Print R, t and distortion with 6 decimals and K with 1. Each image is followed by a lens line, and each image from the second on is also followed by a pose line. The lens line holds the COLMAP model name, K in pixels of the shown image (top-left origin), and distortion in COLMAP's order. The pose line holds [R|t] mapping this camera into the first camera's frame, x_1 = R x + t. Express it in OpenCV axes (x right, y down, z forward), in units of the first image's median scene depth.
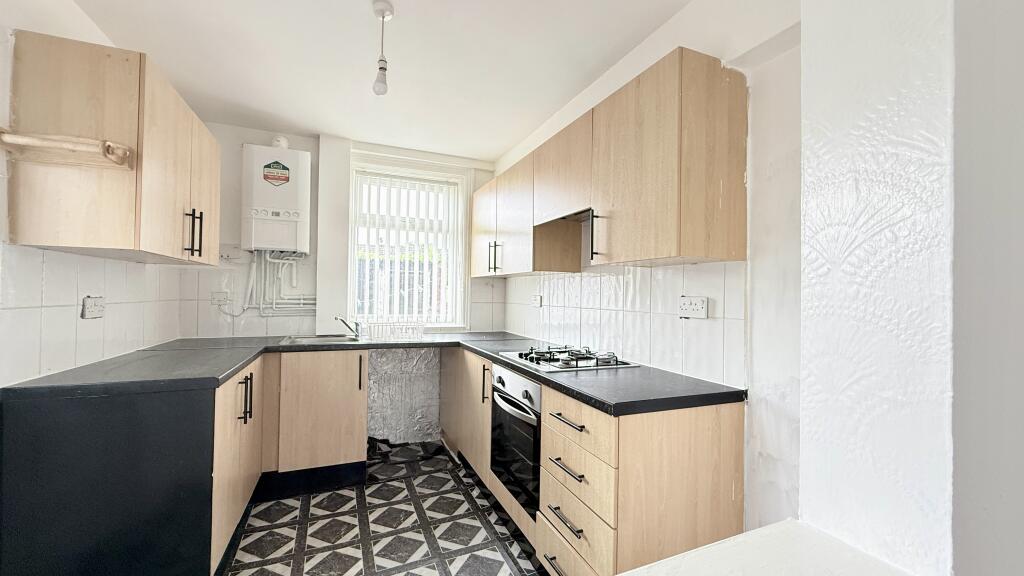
lens RADIAL K [[408.0, 0, 509.1], [0, 408.0, 288.1], [0, 0, 1]] dist [0.000648, 0.000088]
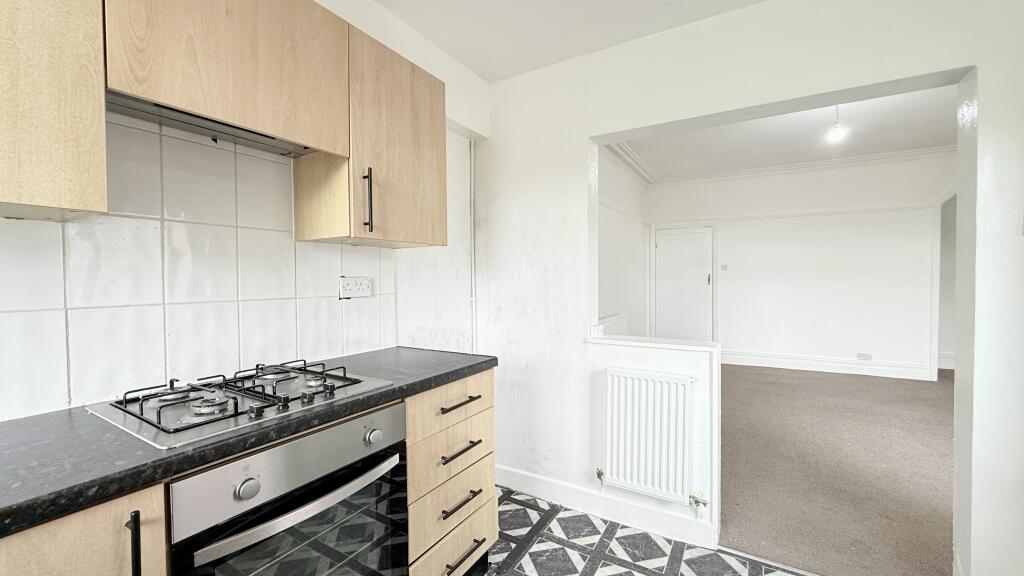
lens RADIAL K [[408.0, 0, 509.1], [0, 408.0, 288.1], [0, 0, 1]] dist [0.000648, 0.000088]
pose [[-0.588685, -0.031663, 0.807742, -0.389958], [-0.013280, 0.999477, 0.029500, 0.008402], [-0.808253, 0.006639, -0.588798, 0.812333]]
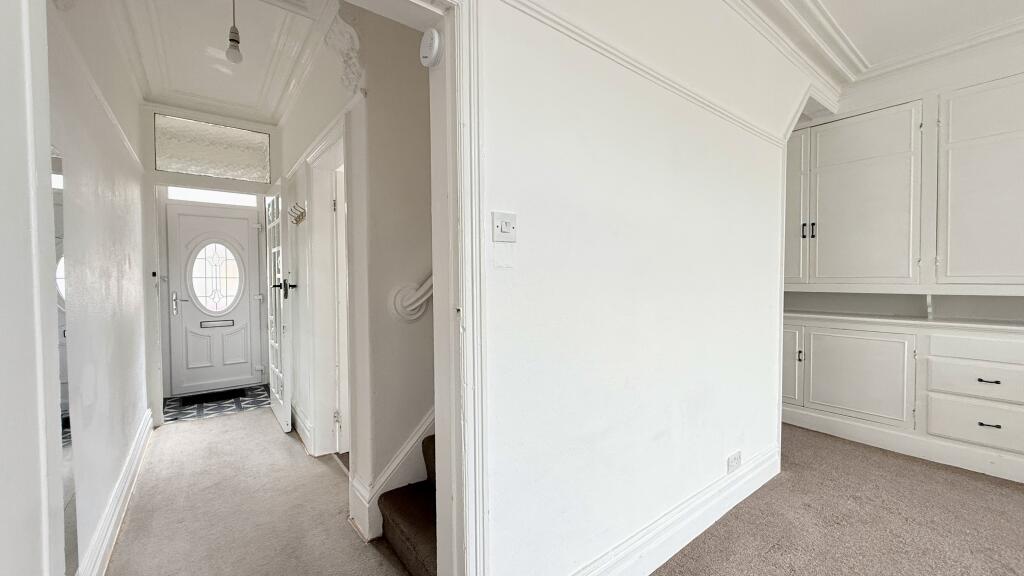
lens RADIAL K [[408.0, 0, 509.1], [0, 408.0, 288.1], [0, 0, 1]] dist [0.000648, 0.000088]
pose [[-0.969755, -0.004470, -0.244040, 0.812712], [-0.006357, 0.999956, 0.006947, 0.010391], [0.243998, 0.008288, -0.969740, -0.977974]]
